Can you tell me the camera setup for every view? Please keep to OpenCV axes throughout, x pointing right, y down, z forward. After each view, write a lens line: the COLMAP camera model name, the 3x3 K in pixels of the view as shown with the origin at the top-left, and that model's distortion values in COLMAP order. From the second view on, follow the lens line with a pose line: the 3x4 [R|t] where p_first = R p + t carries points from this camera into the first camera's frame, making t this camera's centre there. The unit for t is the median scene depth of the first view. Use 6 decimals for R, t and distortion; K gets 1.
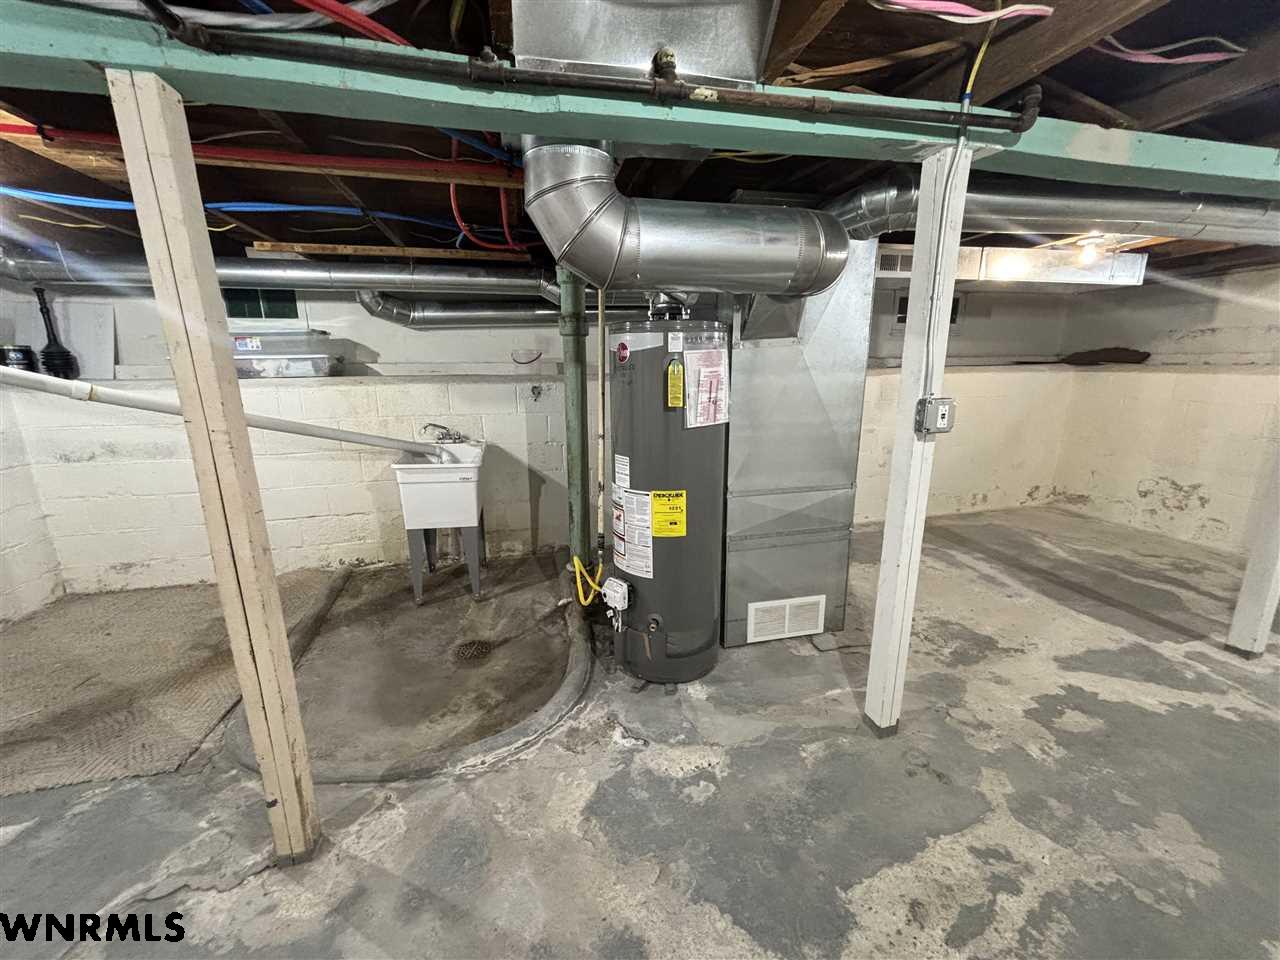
lens RADIAL K [[519.2, 0, 640.4], [0, 519.2, 479.0], [0, 0, 1]] dist [-0.002308, 0.000287]
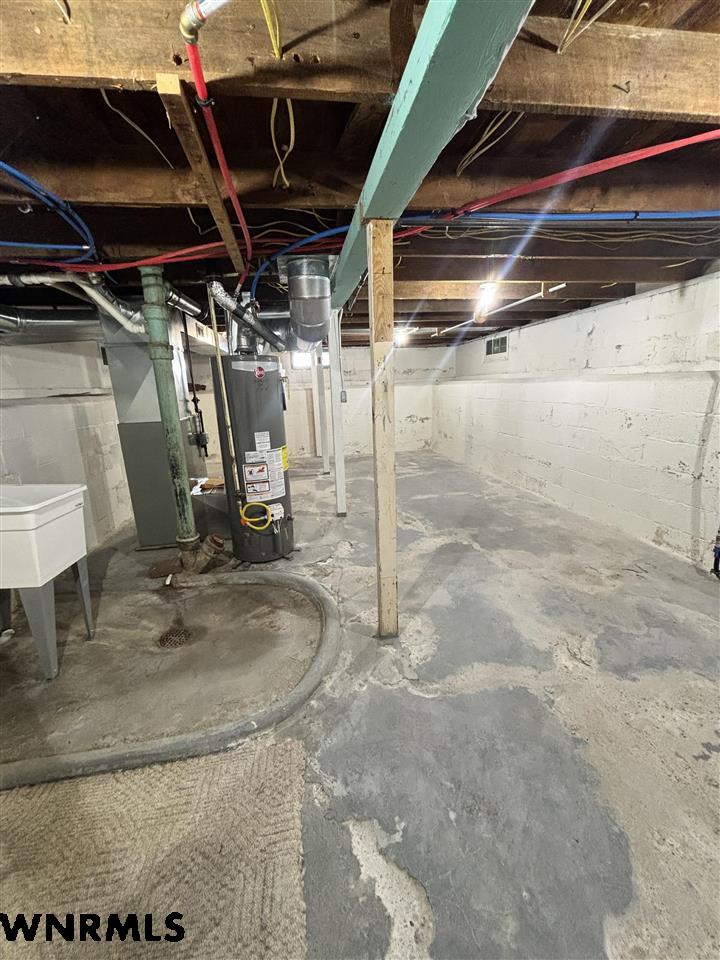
lens RADIAL K [[389.4, 0, 355.1], [0, 389.4, 481.2], [0, 0, 1]] dist [-0.002308, 0.000287]
pose [[0.076000, -0.228808, 0.970500, -1.340594], [0.262235, 0.943638, 0.201939, -0.073462], [-0.962007, 0.239152, 0.131718, 0.568653]]
